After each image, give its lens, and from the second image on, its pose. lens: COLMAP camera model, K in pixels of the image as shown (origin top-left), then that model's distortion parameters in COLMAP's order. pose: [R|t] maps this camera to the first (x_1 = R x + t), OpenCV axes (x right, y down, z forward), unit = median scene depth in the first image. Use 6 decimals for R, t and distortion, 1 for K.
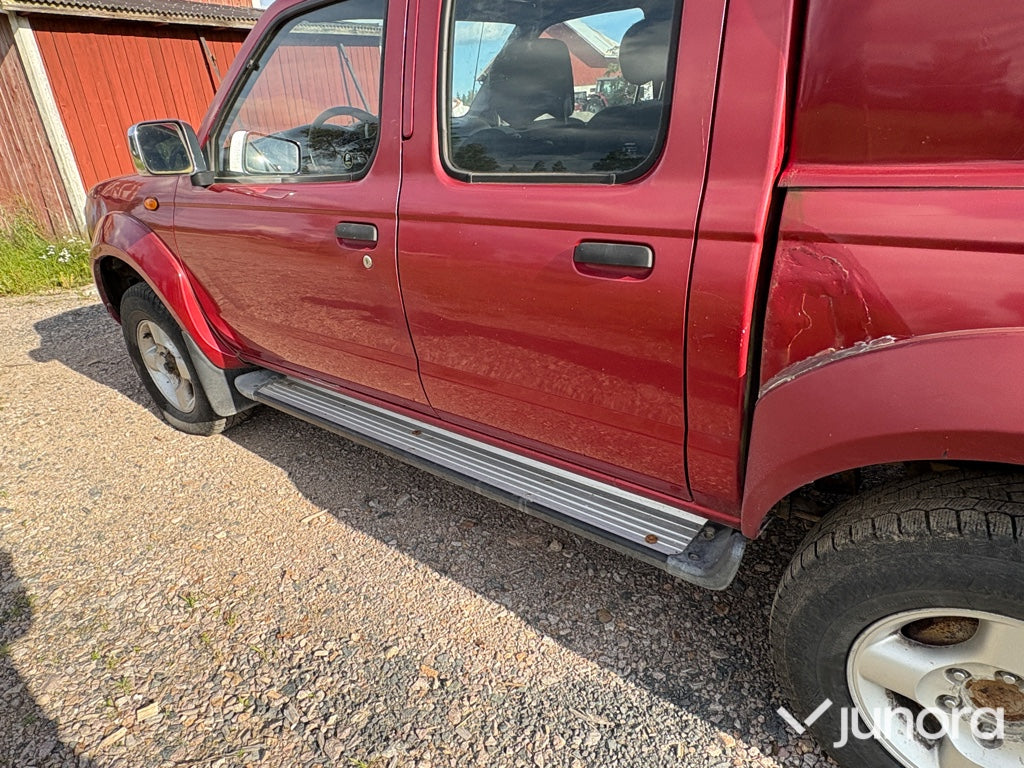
lens RADIAL K [[621.9, 0, 502.1], [0, 621.9, 383.0], [0, 0, 1]] dist [0.001754, 0.001831]
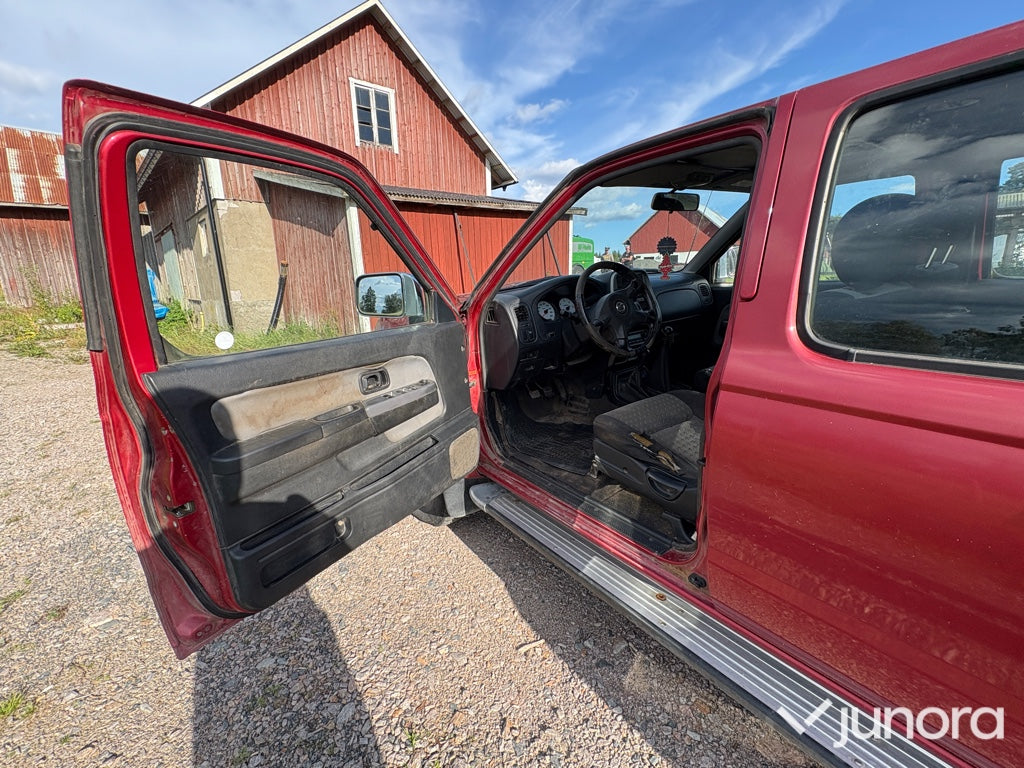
lens RADIAL K [[450.2, 0, 512.1], [0, 450.2, 387.1], [0, 0, 1]] dist [-0.000374, -0.000194]
pose [[0.965267, 0.095743, -0.243091, -0.193270], [-0.129608, 0.983354, -0.127348, -0.100777], [0.226851, 0.154431, 0.961608, 0.228517]]
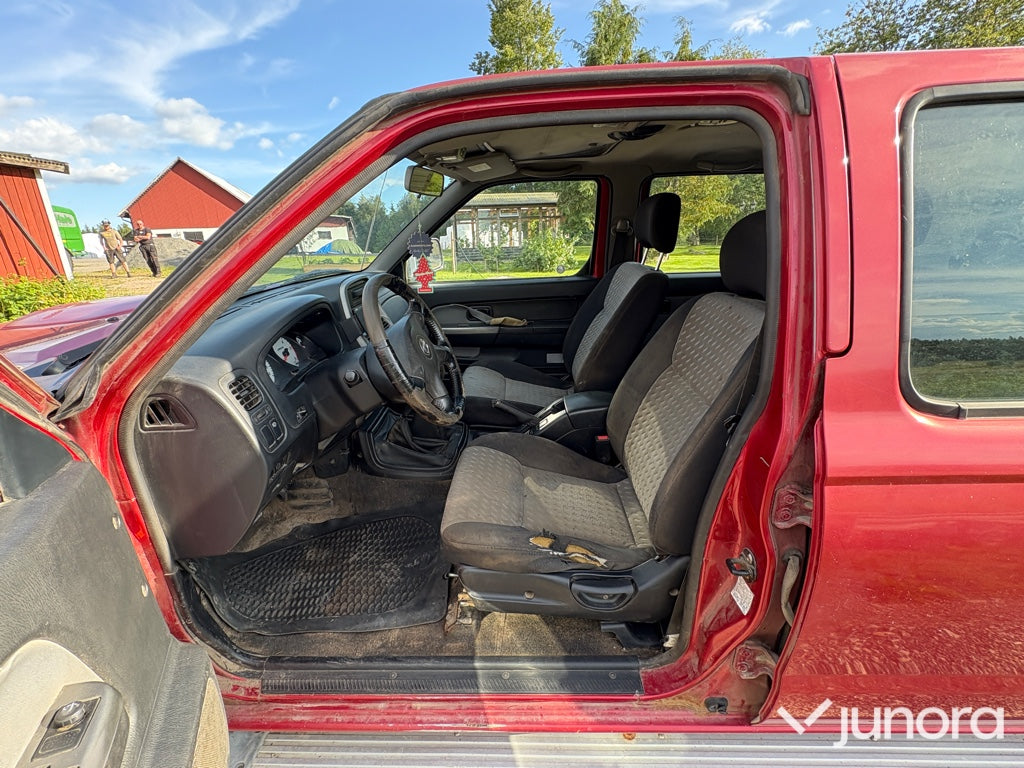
lens RADIAL K [[450.2, 0, 512.1], [0, 450.2, 387.1], [0, 0, 1]] dist [-0.000374, -0.000194]
pose [[0.789514, -0.153273, 0.594286, -0.421098], [0.220563, 0.974481, -0.041691, -0.266152], [-0.572731, 0.163993, 0.803172, 0.540904]]
